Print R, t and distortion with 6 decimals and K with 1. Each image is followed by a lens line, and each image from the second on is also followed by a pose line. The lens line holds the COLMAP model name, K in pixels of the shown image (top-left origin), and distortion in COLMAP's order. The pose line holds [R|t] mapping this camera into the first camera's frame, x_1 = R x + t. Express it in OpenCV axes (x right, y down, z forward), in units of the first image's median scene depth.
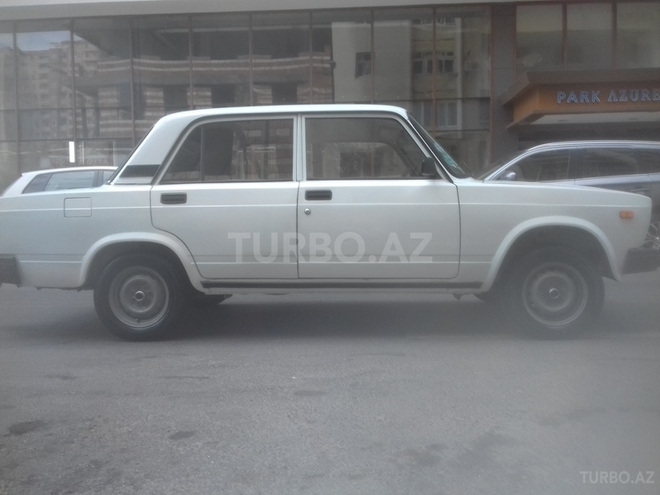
lens RADIAL K [[630.5, 0, 330.0], [0, 630.5, 247.5], [0, 0, 1]] dist [0.093654, -0.158131]
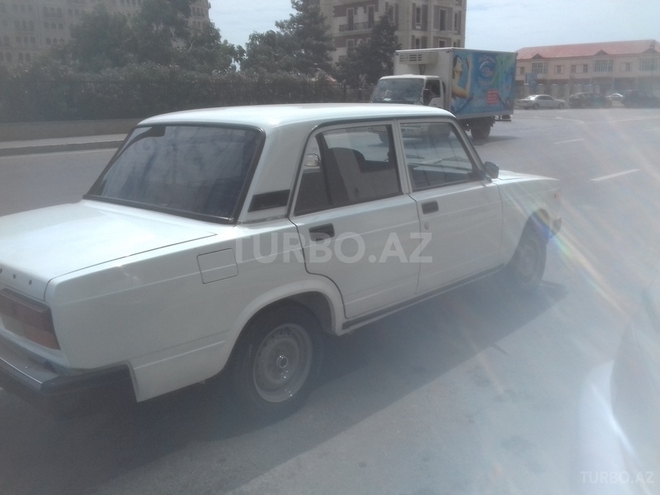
lens RADIAL K [[630.5, 0, 330.0], [0, 630.5, 247.5], [0, 0, 1]] dist [0.093654, -0.158131]
pose [[0.616007, -0.170536, 0.769060, -0.840355], [0.069552, 0.984247, 0.162543, -0.183590], [-0.784665, -0.046638, 0.618164, 0.491322]]
